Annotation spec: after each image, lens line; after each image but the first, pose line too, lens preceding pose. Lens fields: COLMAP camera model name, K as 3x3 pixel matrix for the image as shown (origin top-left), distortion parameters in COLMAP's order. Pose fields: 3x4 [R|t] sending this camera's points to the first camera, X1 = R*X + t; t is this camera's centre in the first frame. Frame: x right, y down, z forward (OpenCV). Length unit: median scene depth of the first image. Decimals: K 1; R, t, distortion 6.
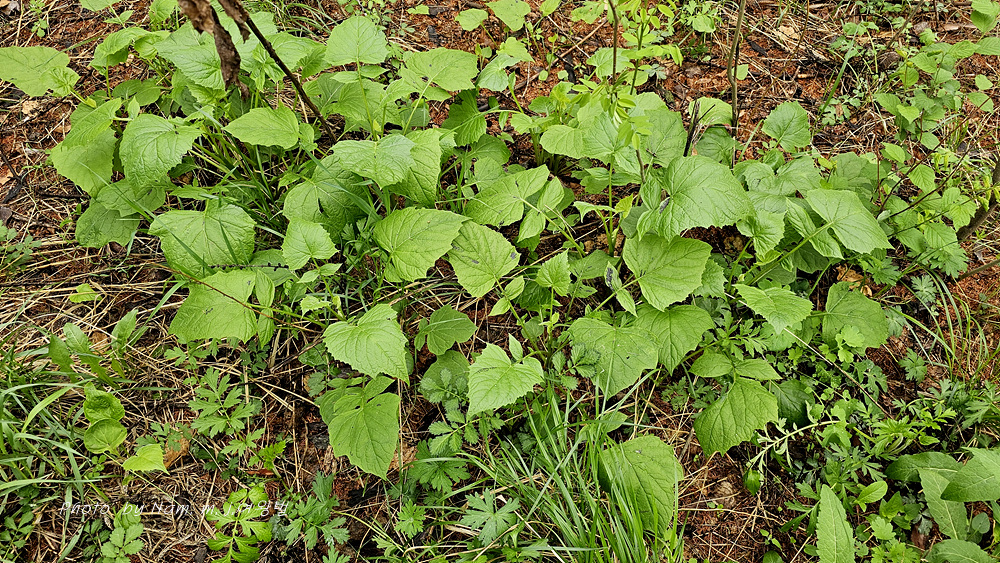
lens RADIAL K [[679.7, 0, 482.8], [0, 679.7, 280.4], [0, 0, 1]] dist [0.066040, -0.074044]
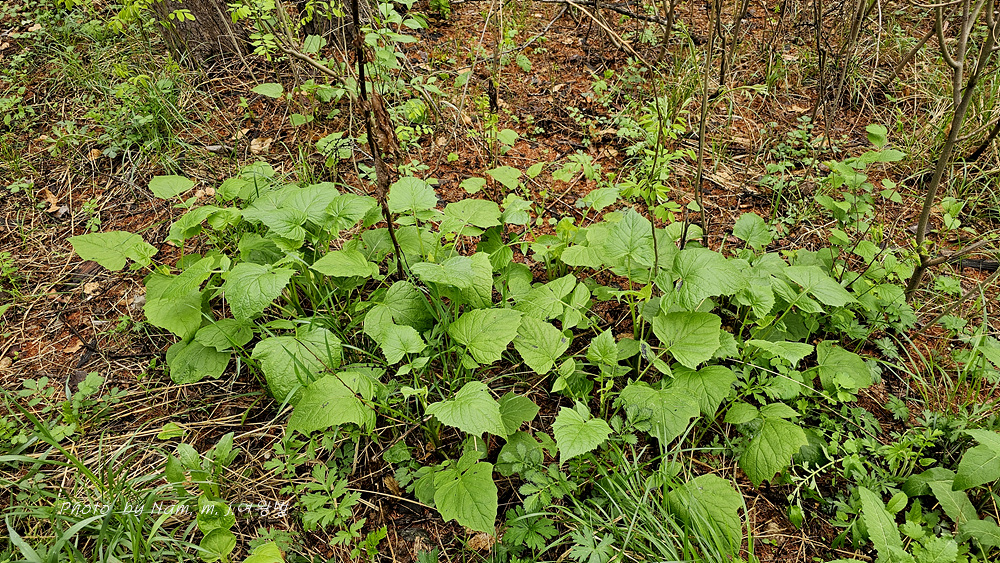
lens RADIAL K [[655.0, 0, 497.2], [0, 655.0, 272.9], [0, 0, 1]] dist [0.069644, -0.086689]
pose [[0.991643, -0.092524, 0.089912, -0.163521], [0.113015, 0.959115, -0.259473, 0.134477], [-0.062228, 0.267466, 0.961556, -0.144116]]
